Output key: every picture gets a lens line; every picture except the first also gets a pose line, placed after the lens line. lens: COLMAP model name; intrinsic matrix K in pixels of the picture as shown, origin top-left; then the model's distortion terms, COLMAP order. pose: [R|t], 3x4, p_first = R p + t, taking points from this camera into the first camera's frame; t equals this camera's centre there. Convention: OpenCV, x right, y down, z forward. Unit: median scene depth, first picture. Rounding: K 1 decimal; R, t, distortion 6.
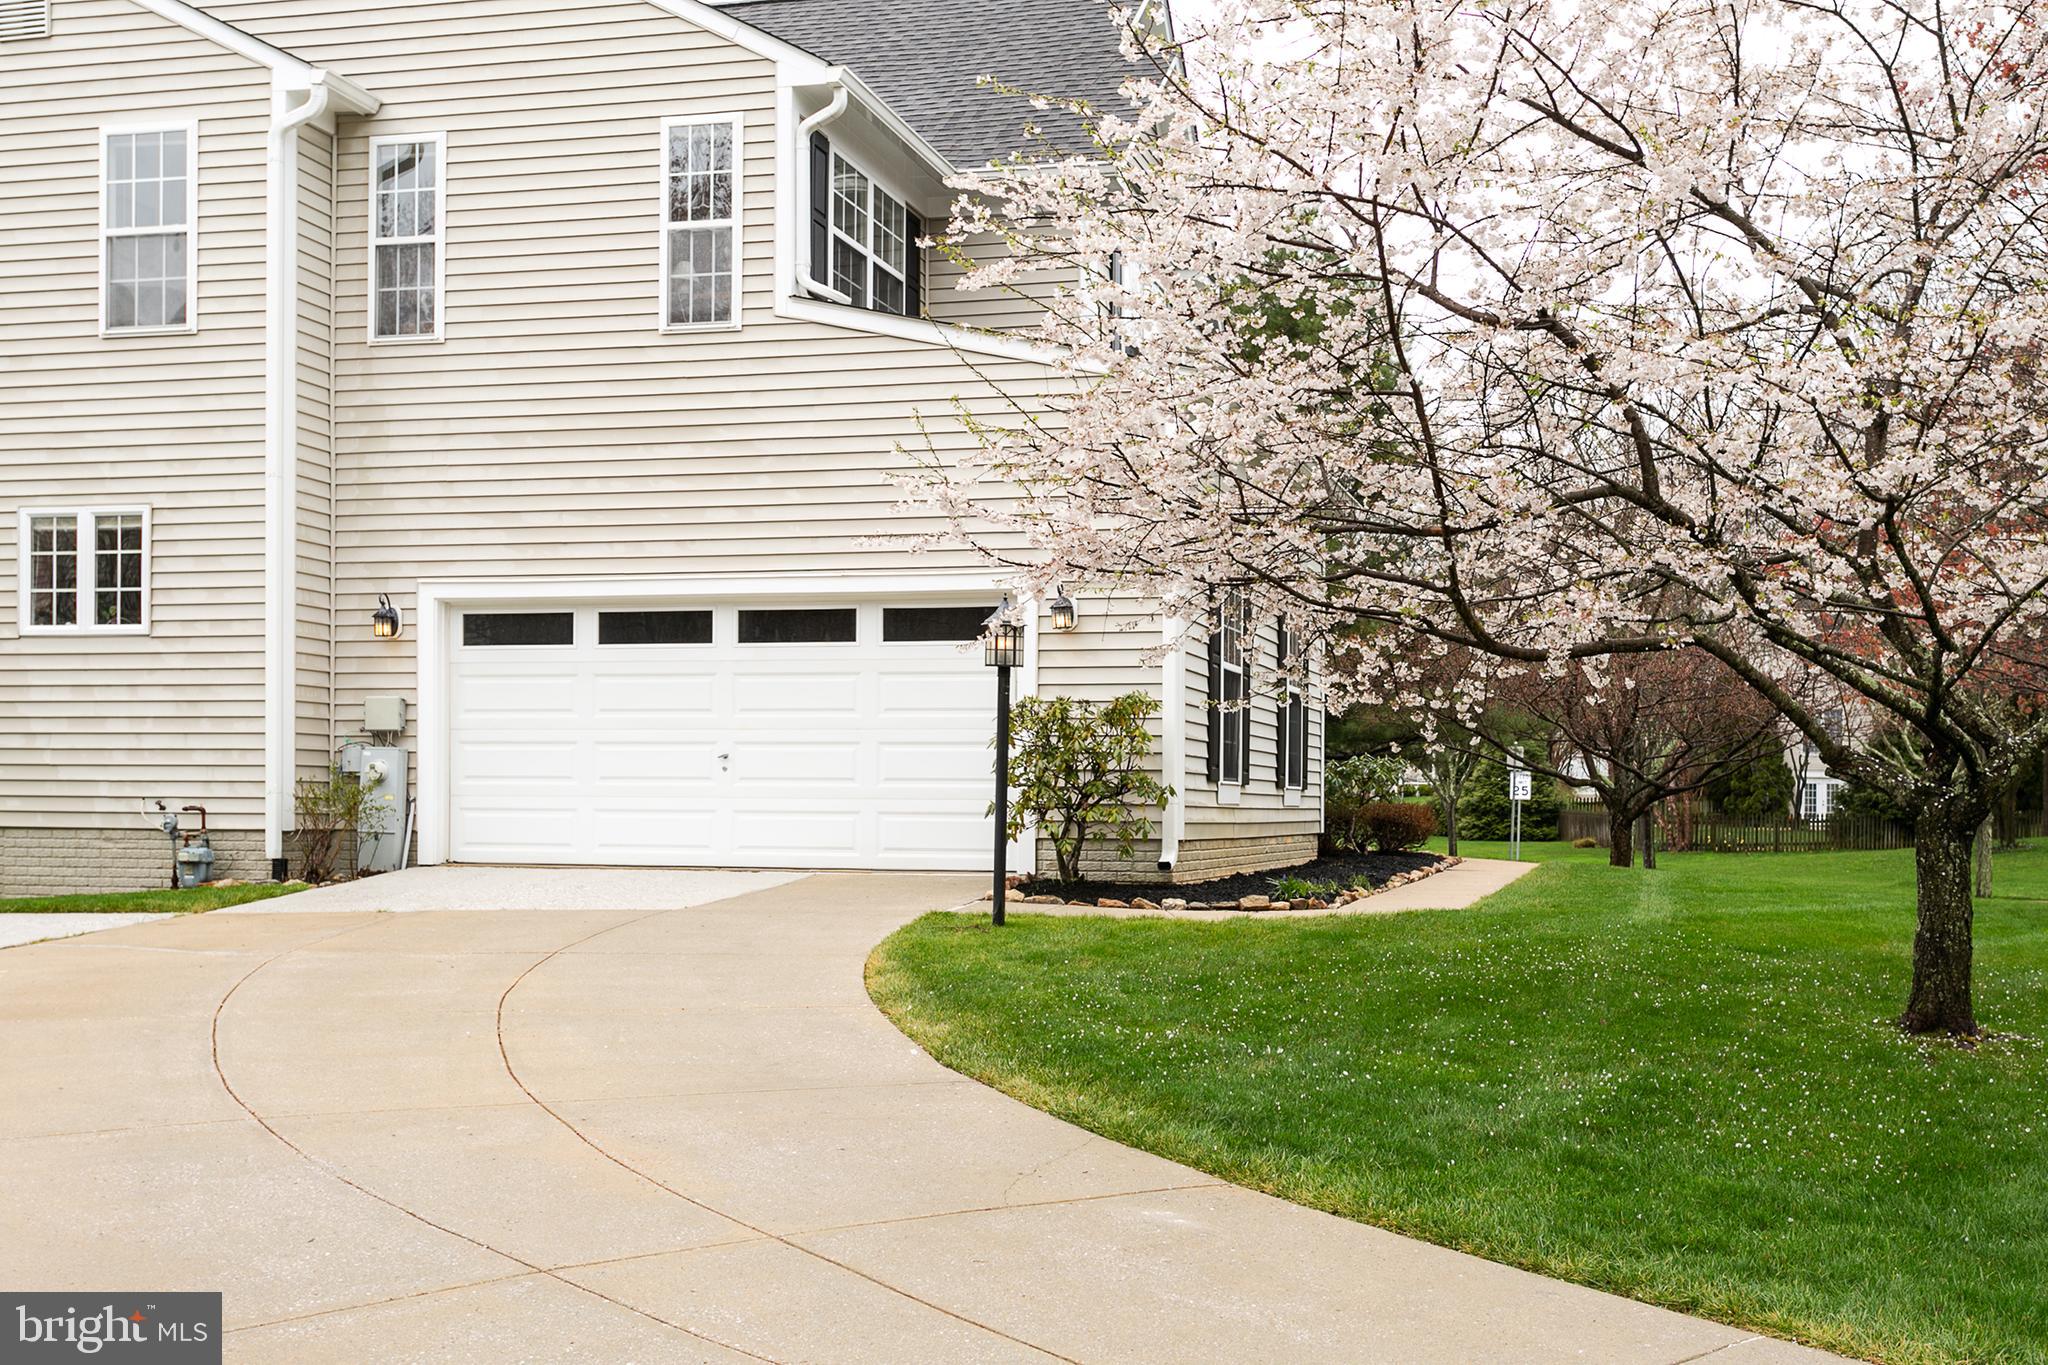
lens RADIAL K [[2158.5, 0, 1026.8], [0, 2158.5, 778.3], [0, 0, 1]] dist [0.017671, 0.000000]
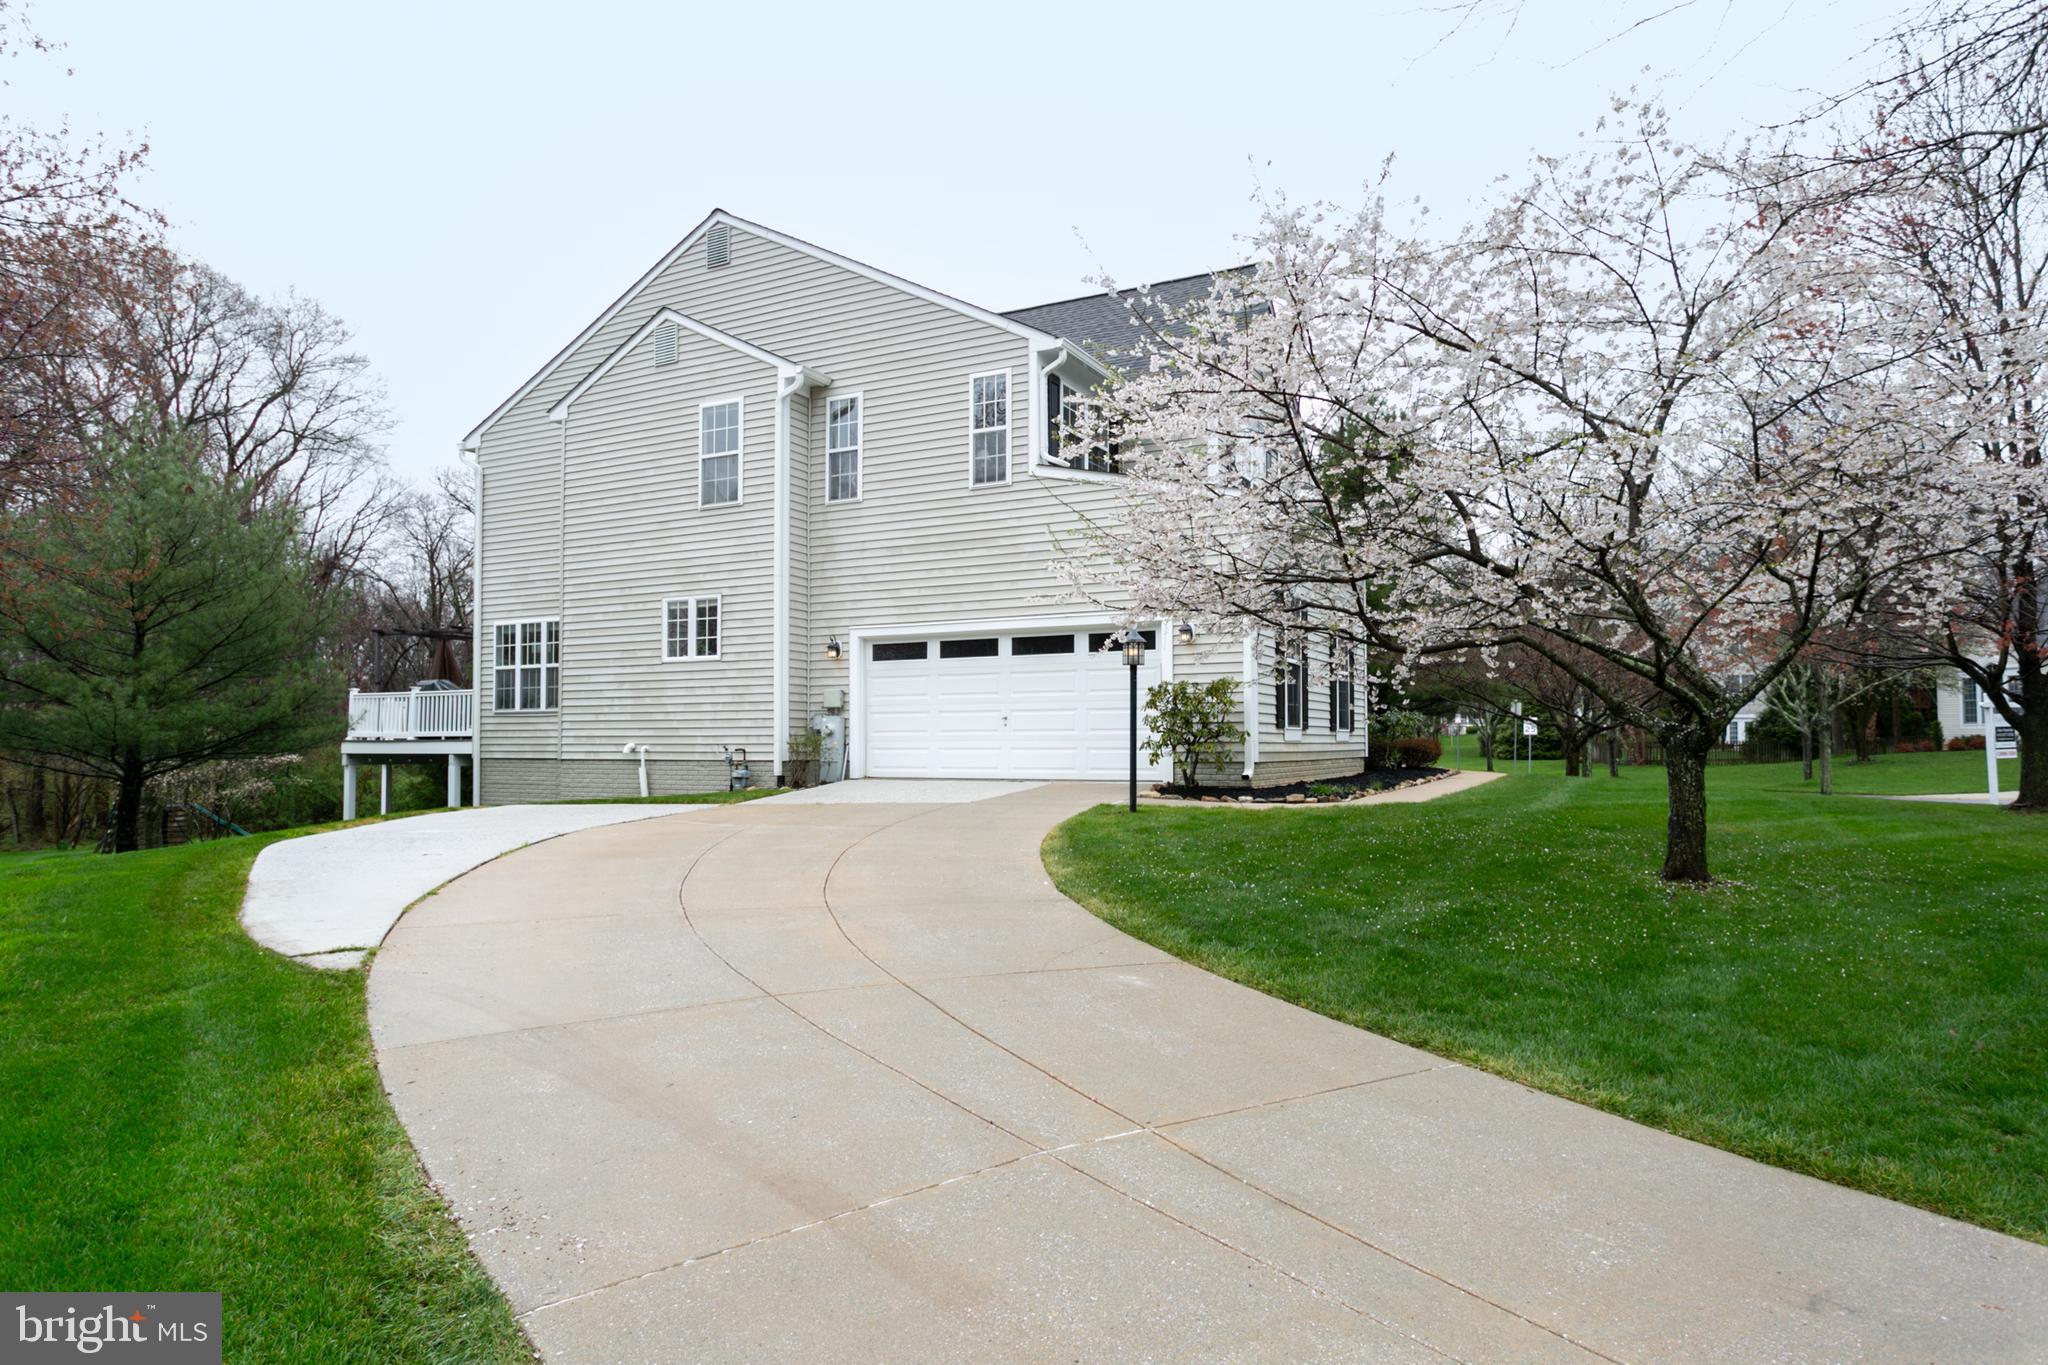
lens RADIAL K [[1224.0, 0, 1024.2], [0, 1224.0, 677.6], [0, 0, 1]] dist [-0.005389, 0.000435]
pose [[0.968645, -0.025368, -0.247152, 0.130418], [0.015597, 0.999020, -0.041411, -0.001203], [0.247960, 0.036257, 0.968091, 0.004618]]
